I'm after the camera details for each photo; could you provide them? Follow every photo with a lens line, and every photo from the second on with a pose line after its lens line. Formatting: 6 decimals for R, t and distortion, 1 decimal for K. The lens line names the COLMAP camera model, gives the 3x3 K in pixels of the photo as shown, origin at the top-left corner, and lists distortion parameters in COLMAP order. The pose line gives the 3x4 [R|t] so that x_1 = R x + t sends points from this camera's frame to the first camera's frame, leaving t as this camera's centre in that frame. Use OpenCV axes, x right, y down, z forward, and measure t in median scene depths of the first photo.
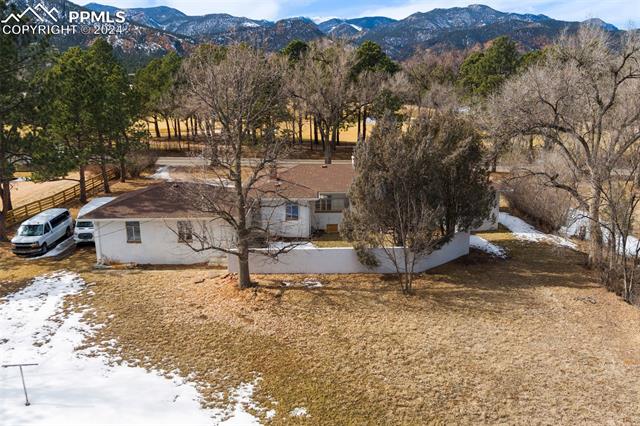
lens RADIAL K [[528.8, 0, 320.0], [0, 528.8, 213.0], [0, 0, 1]] dist [-0.059847, 0.013380]
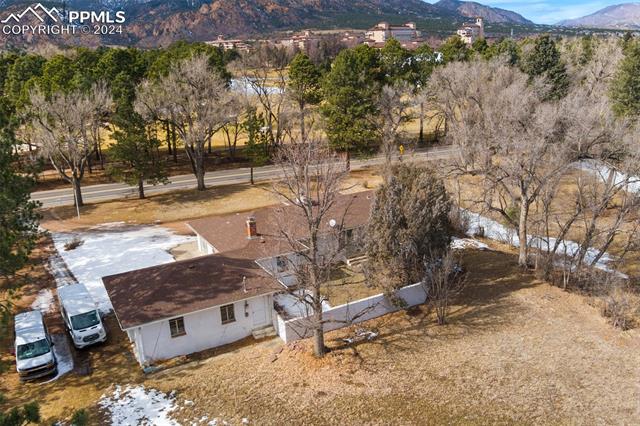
lens RADIAL K [[547.9, 0, 320.0], [0, 547.9, 213.0], [0, 0, 1]] dist [-0.060509, 0.012300]
pose [[0.884548, -0.161740, 0.437509, -0.531082], [0.136043, 0.986634, 0.089694, -0.226825], [-0.446169, -0.019819, 0.894729, -0.022216]]
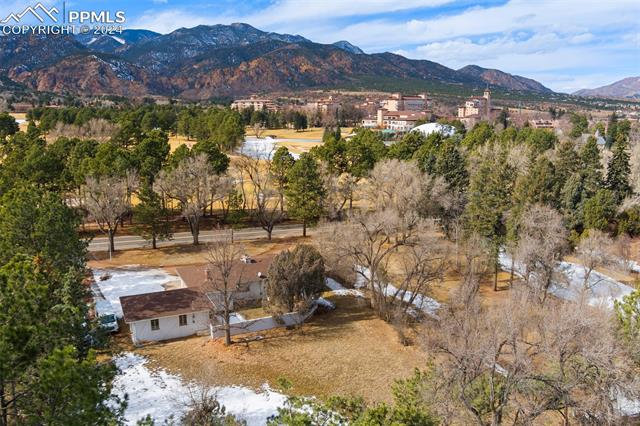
lens RADIAL K [[528.8, 0, 320.0], [0, 528.8, 213.0], [0, 0, 1]] dist [-0.059847, 0.013380]
pose [[0.910777, -0.073480, 0.406307, -0.549788], [0.081950, 0.996630, -0.003459, -0.301811], [-0.404684, 0.036447, 0.913730, -0.947554]]
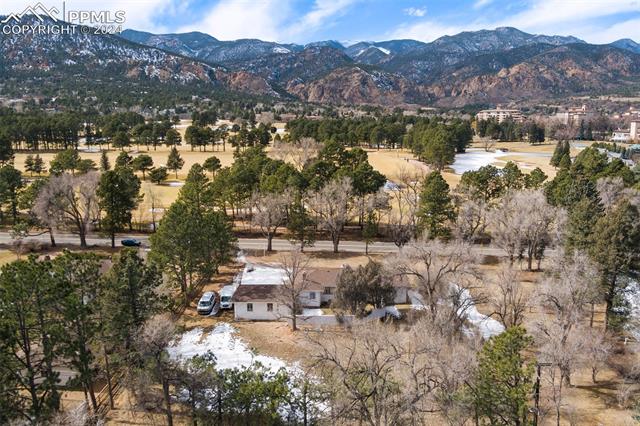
lens RADIAL K [[533.8, 0, 320.0], [0, 533.8, 213.0], [0, 0, 1]] dist [-0.054204, 0.006034]
pose [[0.998577, 0.005027, -0.053097, 0.120255], [-0.006882, 0.999371, -0.034798, -0.331912], [0.052889, 0.035114, 0.997983, -1.580757]]
